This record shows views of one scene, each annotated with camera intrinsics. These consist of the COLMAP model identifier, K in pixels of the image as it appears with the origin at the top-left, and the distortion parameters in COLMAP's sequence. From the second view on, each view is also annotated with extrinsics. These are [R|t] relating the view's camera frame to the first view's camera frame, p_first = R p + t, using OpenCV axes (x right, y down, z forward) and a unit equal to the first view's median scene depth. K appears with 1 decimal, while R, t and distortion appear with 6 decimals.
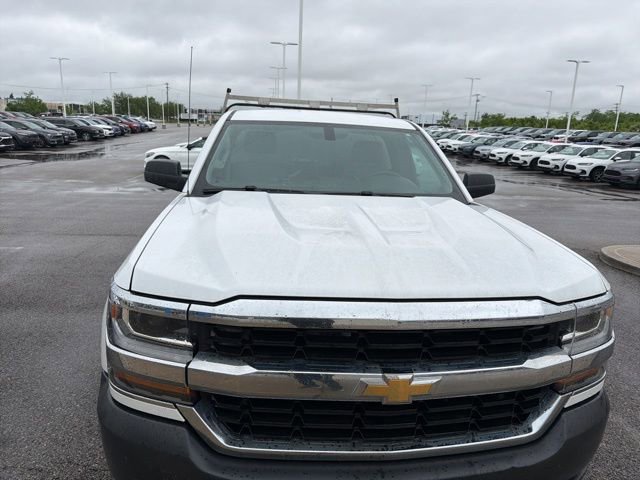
lens RADIAL K [[492.4, 0, 320.0], [0, 492.4, 238.4], [0, 0, 1]] dist [-0.005465, -0.005685]
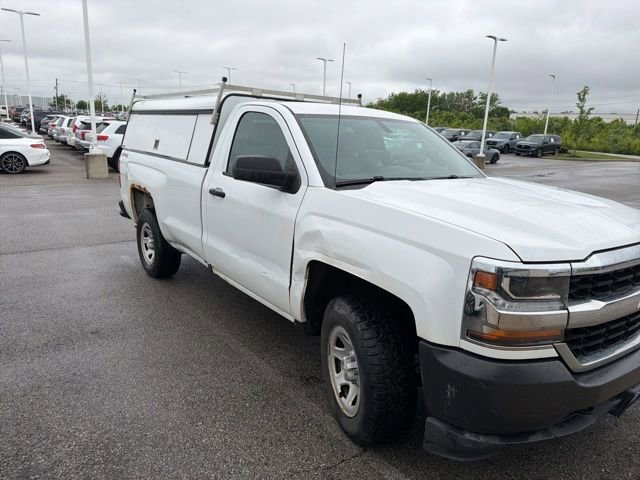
lens RADIAL K [[481.7, 0, 318.5], [0, 481.7, 242.1], [0, 0, 1]] dist [-0.003005, 0.008125]
pose [[0.841462, -0.123384, 0.526040, -0.562449], [0.103233, 0.992356, 0.067626, -0.029616], [-0.530363, -0.002600, 0.847767, 0.102638]]
